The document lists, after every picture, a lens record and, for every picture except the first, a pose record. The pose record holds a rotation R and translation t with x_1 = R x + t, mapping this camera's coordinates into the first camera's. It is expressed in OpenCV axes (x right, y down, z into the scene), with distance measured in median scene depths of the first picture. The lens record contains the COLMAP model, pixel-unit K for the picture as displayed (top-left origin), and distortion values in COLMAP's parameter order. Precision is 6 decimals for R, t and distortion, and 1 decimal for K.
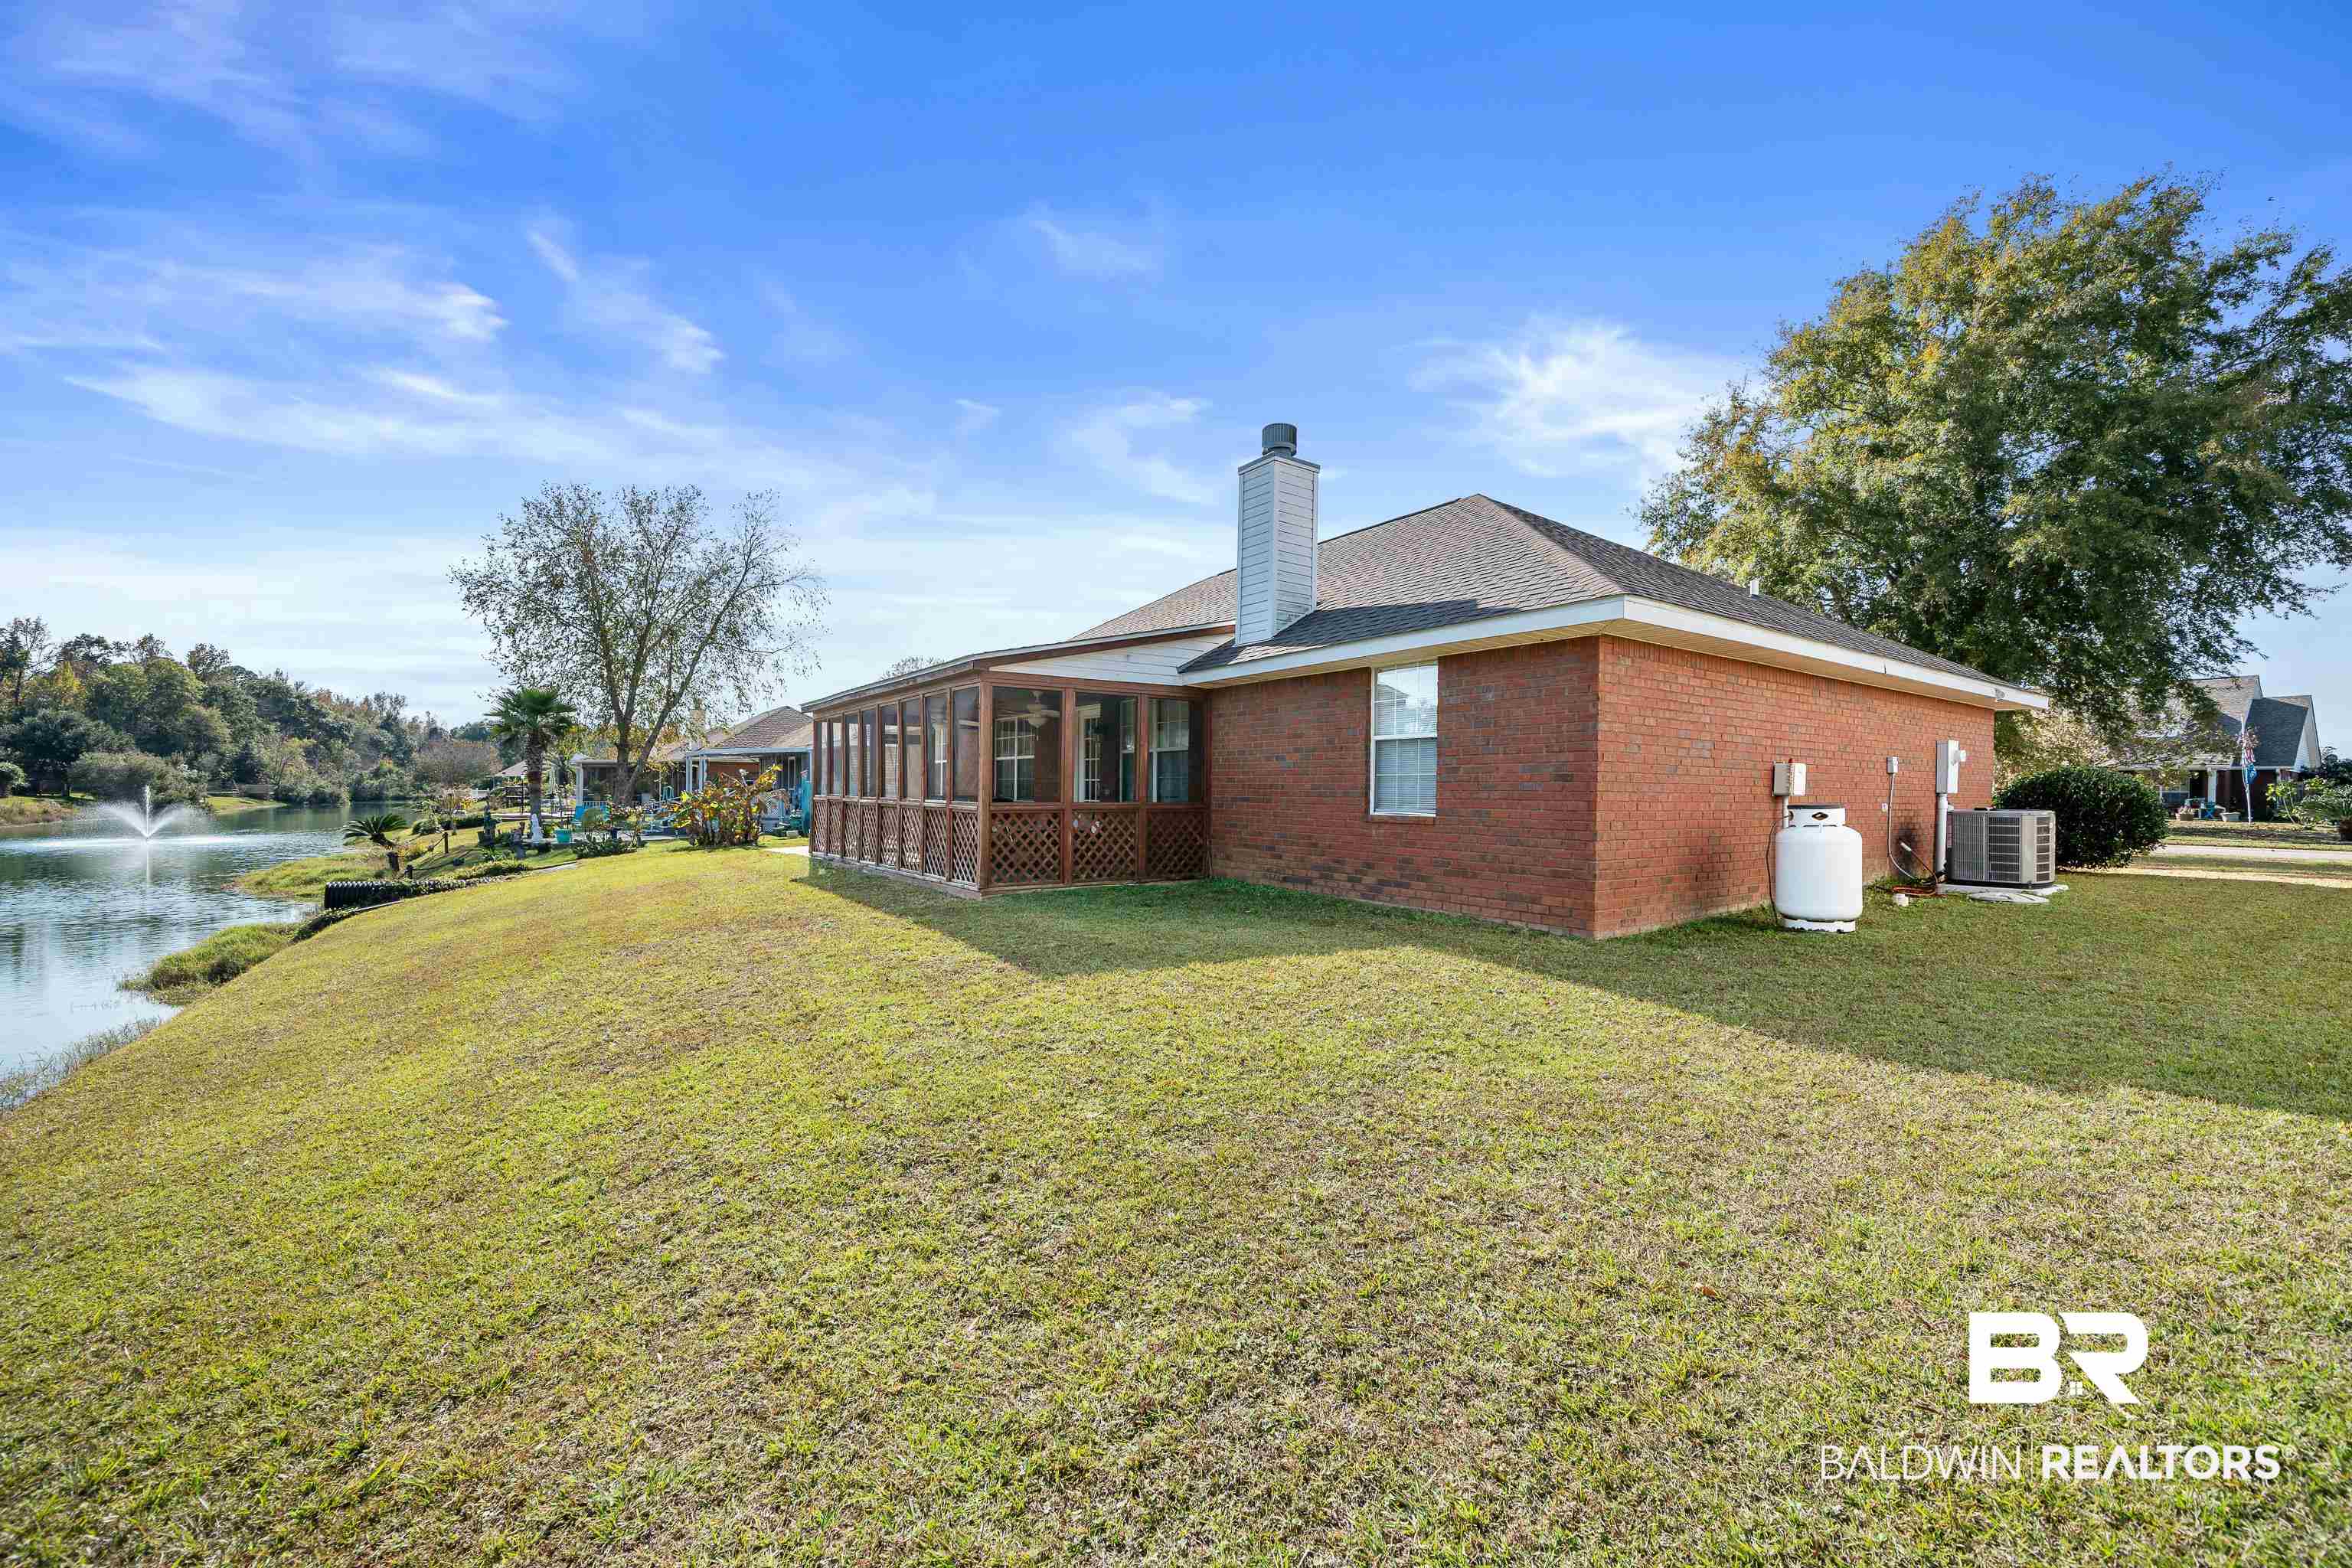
lens RADIAL K [[929.7, 0, 1179.8], [0, 929.7, 777.0], [0, 0, 1]] dist [-0.001330, -0.000069]
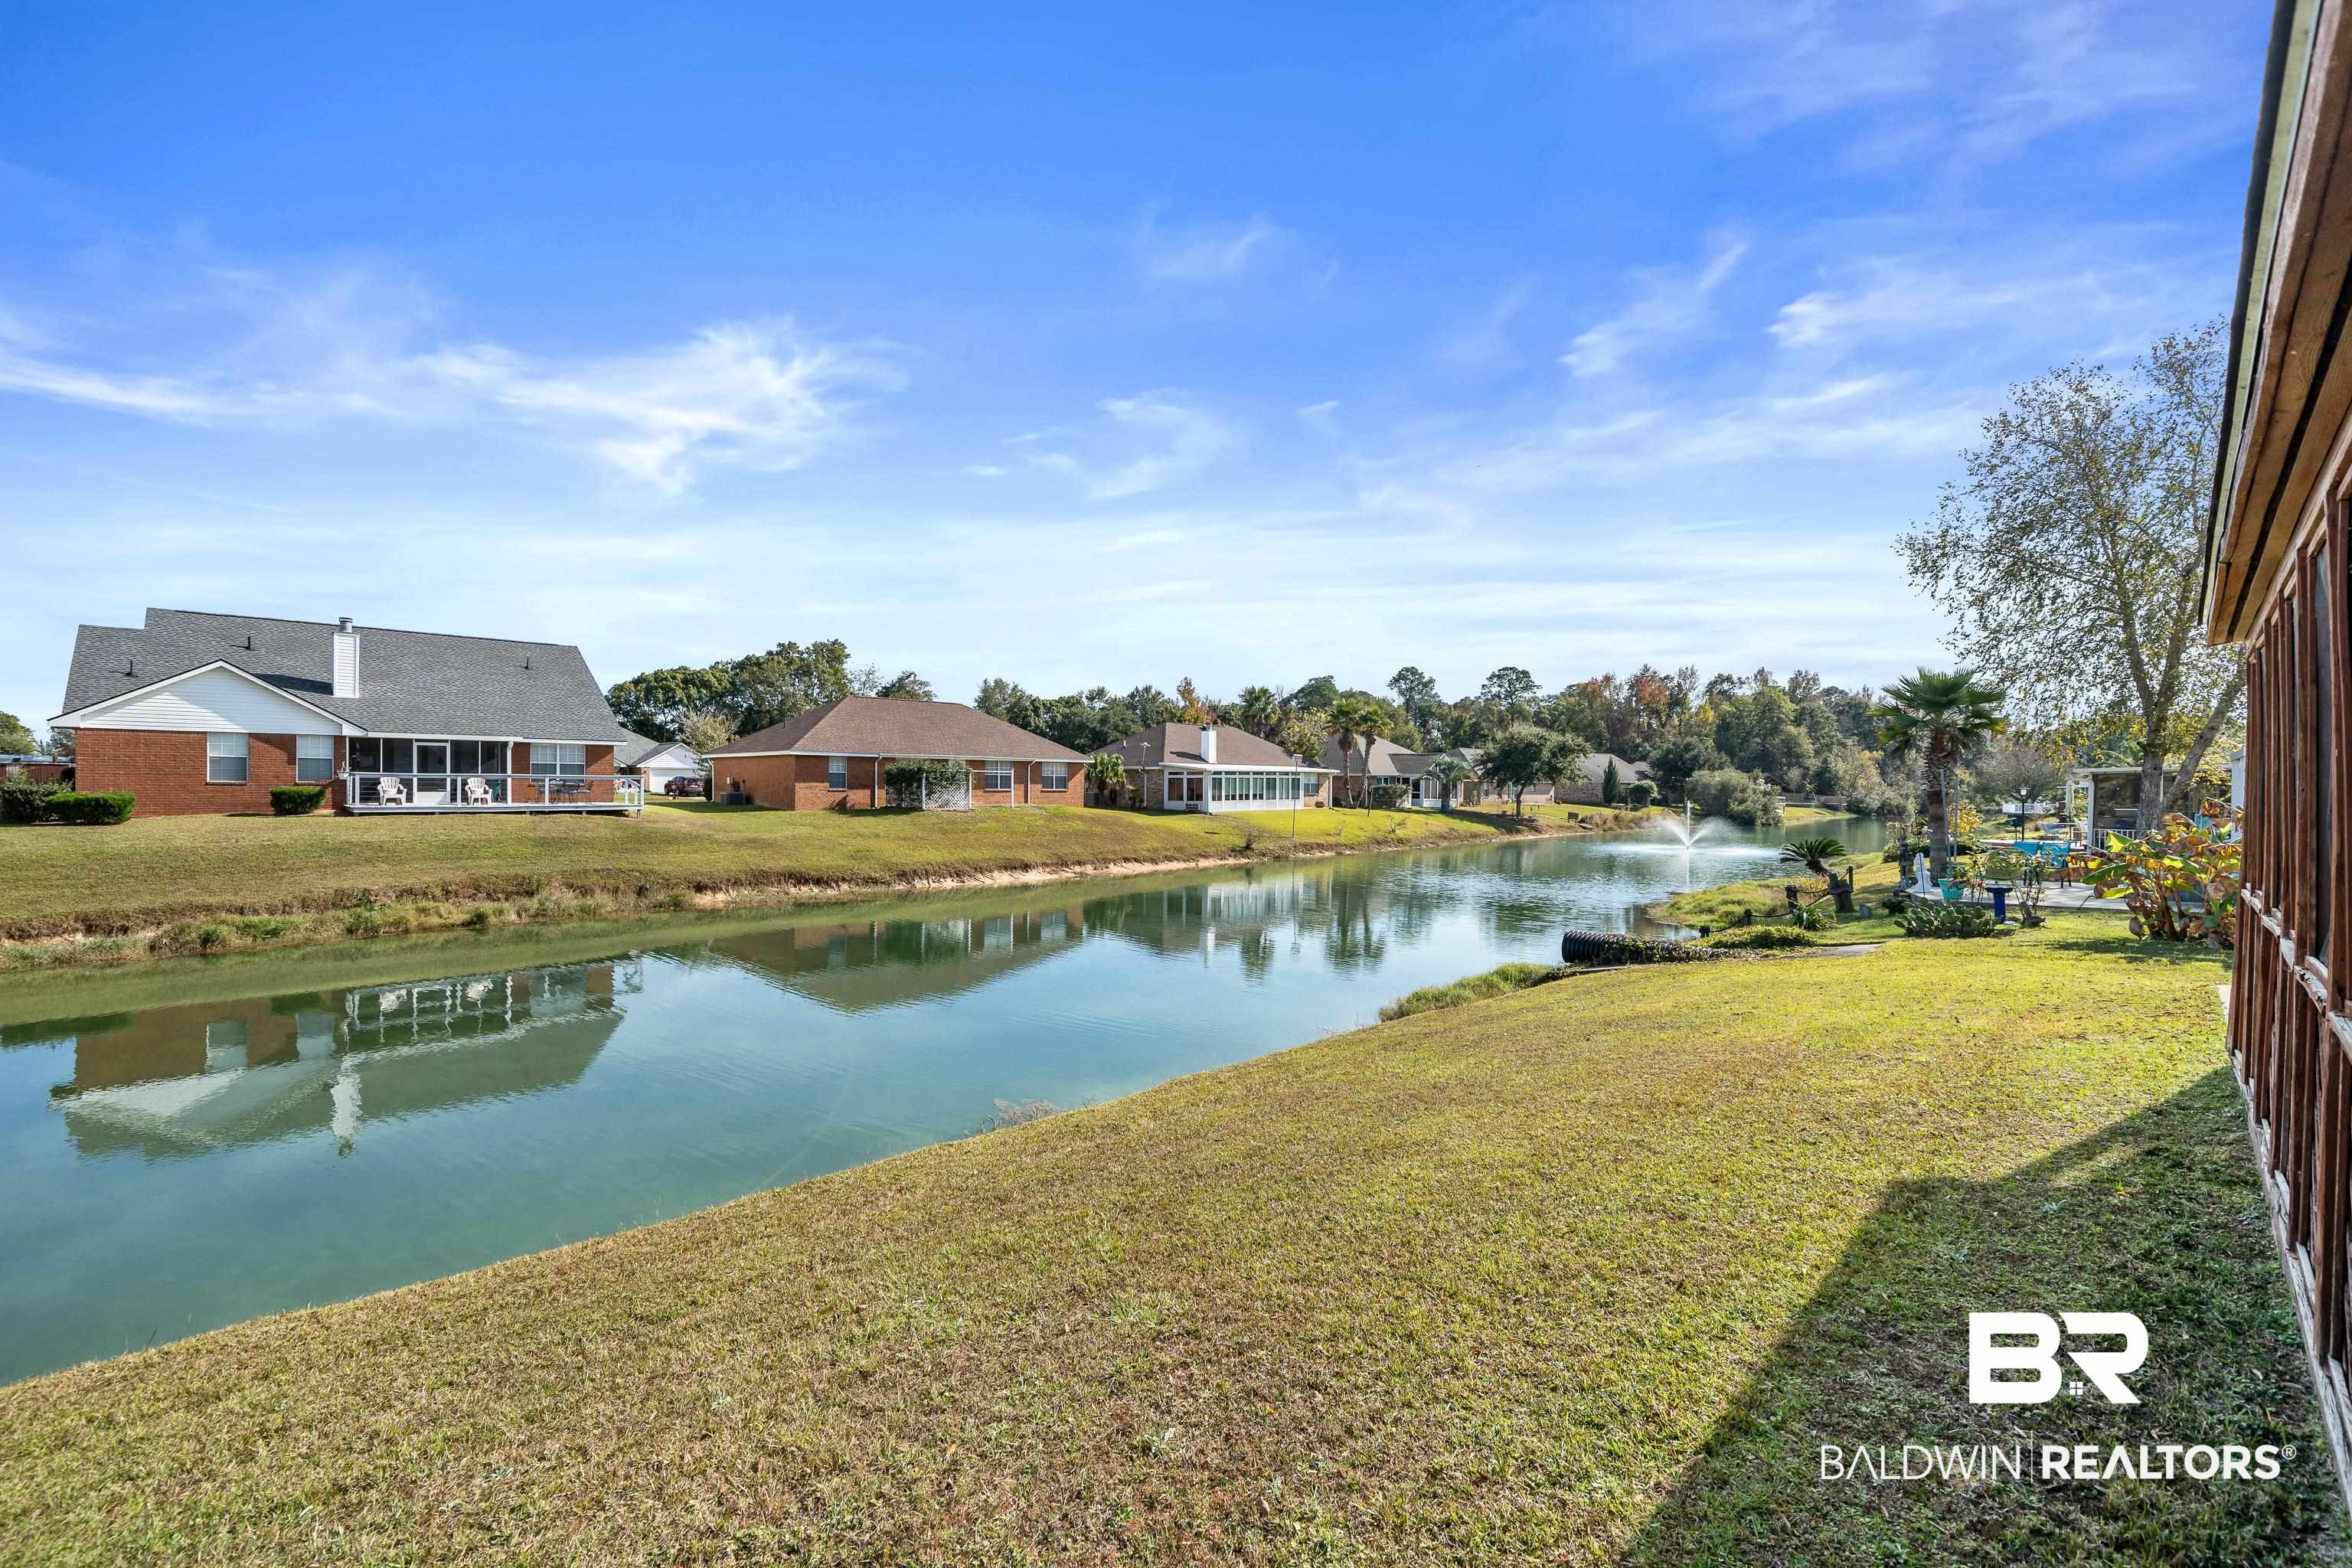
lens RADIAL K [[988.2, 0, 1176.1], [0, 988.2, 787.5], [0, 0, 1]] dist [-0.000183, 0.000070]
pose [[0.173293, -0.005374, -0.984856, -0.018669], [0.006292, 0.999971, -0.004349, -0.002650], [0.984850, -0.005443, 0.173322, 0.095451]]
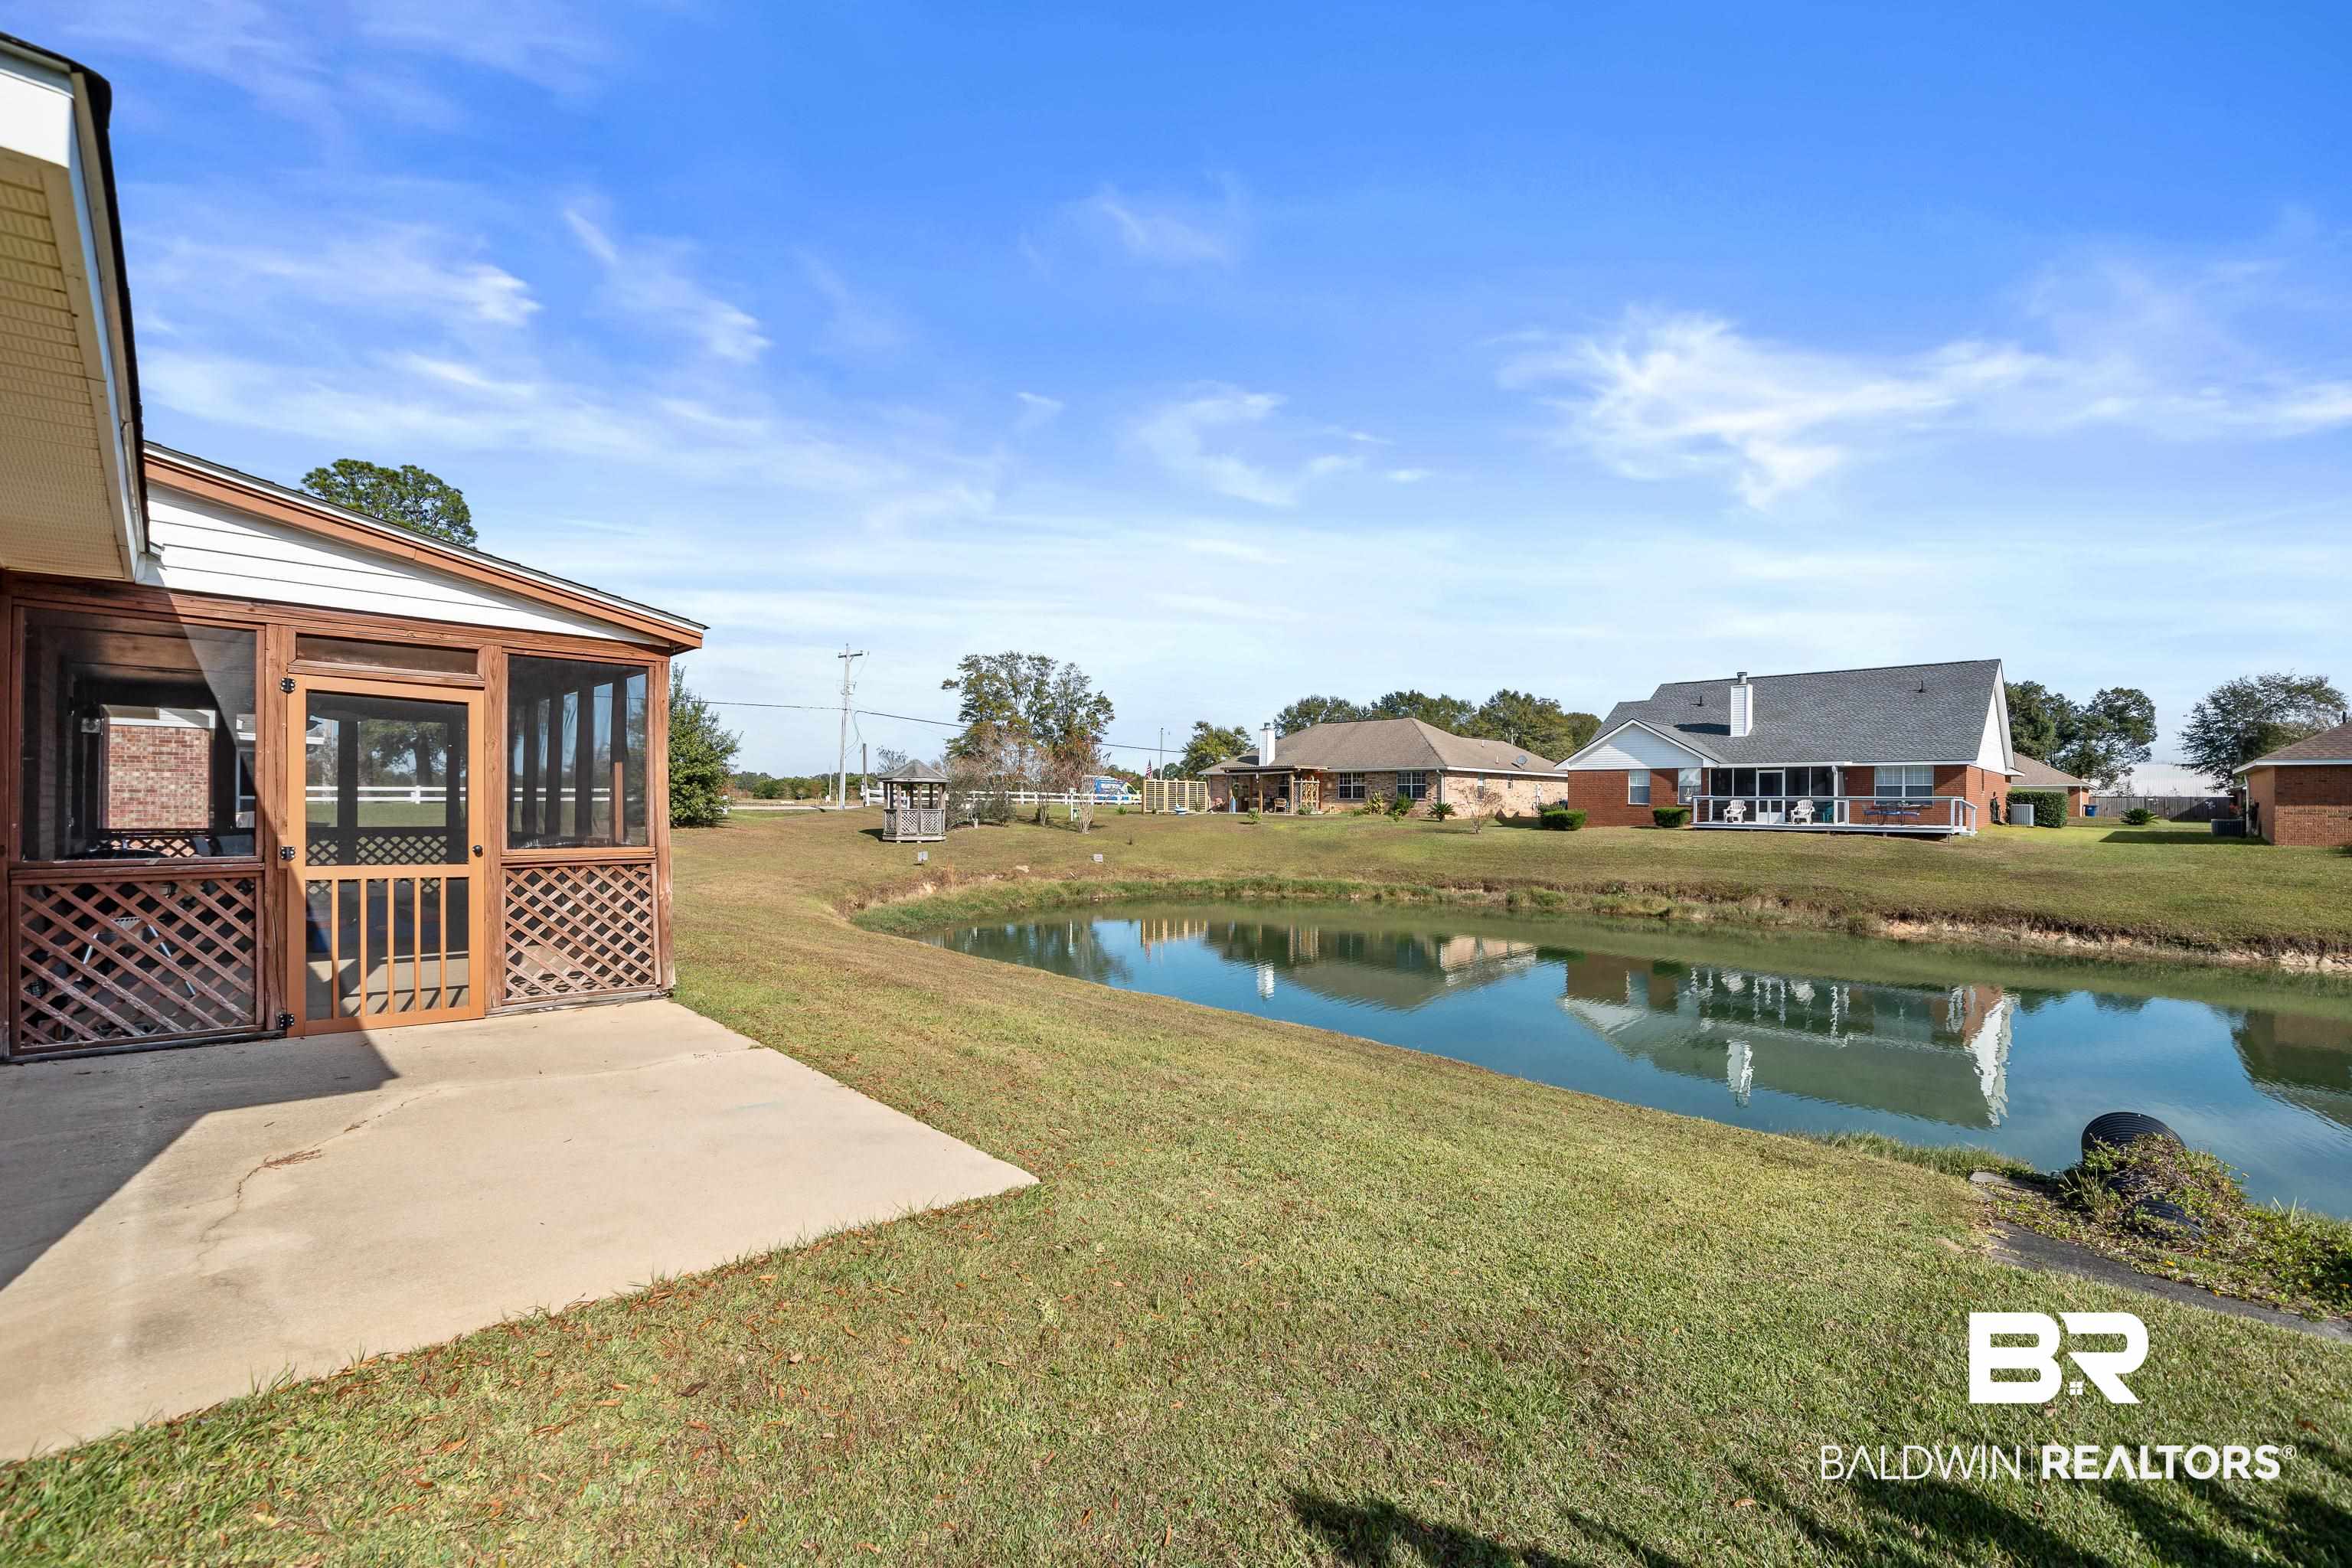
lens RADIAL K [[979.0, 0, 1181.9], [0, 979.0, 802.5], [0, 0, 1]] dist [0.000108, -0.000145]
pose [[-0.980545, -0.016057, -0.195636, -0.094510], [-0.013841, 0.999824, -0.012688, 0.000305], [0.195806, -0.009733, -0.980594, 0.252945]]
